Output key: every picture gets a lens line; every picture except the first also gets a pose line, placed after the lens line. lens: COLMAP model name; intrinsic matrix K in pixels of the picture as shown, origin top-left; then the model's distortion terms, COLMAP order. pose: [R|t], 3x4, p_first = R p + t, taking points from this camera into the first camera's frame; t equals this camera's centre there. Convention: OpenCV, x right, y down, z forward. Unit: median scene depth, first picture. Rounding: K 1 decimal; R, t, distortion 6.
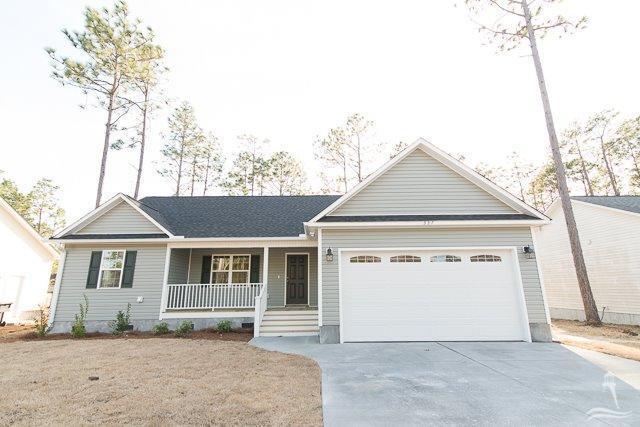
lens RADIAL K [[296.2, 0, 320.0], [0, 296.2, 213.5], [0, 0, 1]] dist [0.002743, 0.000414]
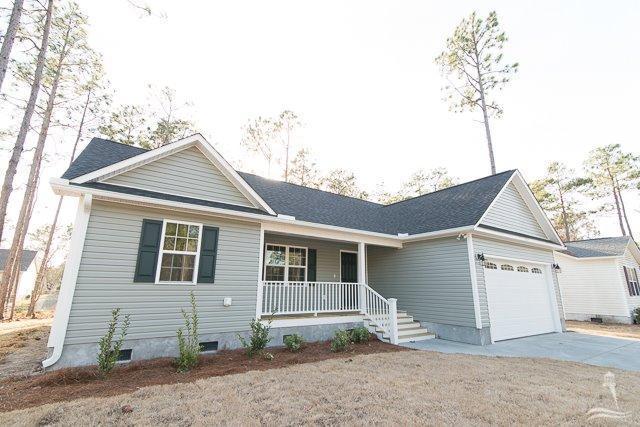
lens RADIAL K [[296.2, 0, 320.0], [0, 296.2, 213.5], [0, 0, 1]] dist [0.002743, 0.000414]
pose [[0.828647, 0.160078, 0.536394, -0.798563], [-0.160089, 0.985986, -0.046938, 0.090717], [-0.536391, -0.046975, 0.842661, 0.329528]]
